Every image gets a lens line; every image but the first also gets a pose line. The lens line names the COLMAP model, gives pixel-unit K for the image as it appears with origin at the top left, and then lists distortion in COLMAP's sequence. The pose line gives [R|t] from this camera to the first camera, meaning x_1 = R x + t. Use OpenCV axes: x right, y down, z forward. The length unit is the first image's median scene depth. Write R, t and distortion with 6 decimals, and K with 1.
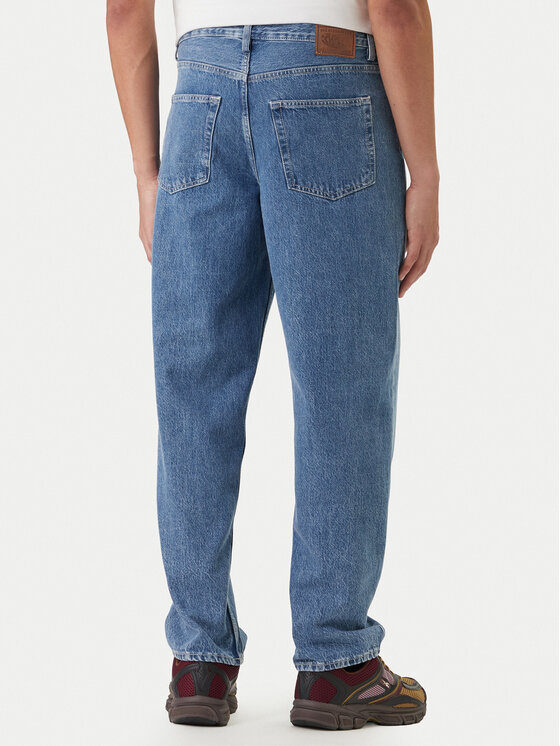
lens RADIAL K [[1639.1, 0, 278.6], [0, 1639.1, 372.7], [0, 0, 1]] dist [0.299996, 0.000000]
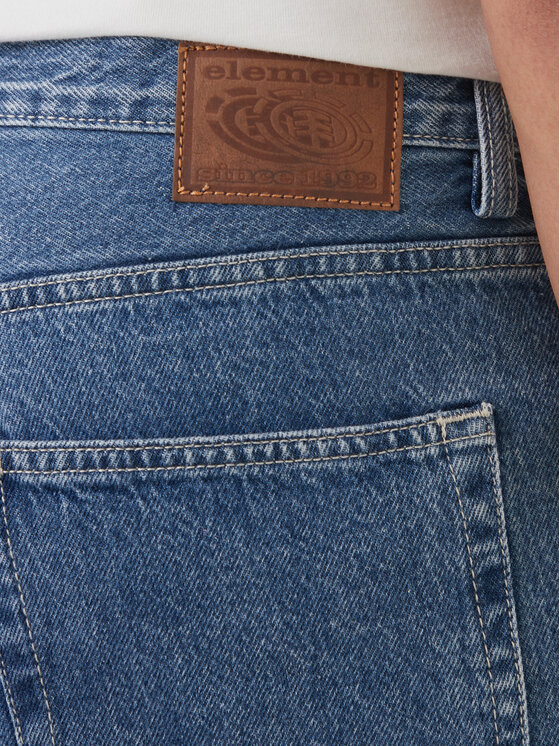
lens RADIAL K [[2892.2, 0, 280.8], [0, 2892.2, 372.1], [0, 0, 1]] dist [0.701062, 0.000000]
pose [[0.986480, -0.015674, -0.163130, 0.086315], [0.001841, 0.996412, -0.084610, -0.144526], [0.163871, 0.083166, 0.982970, 0.680764]]
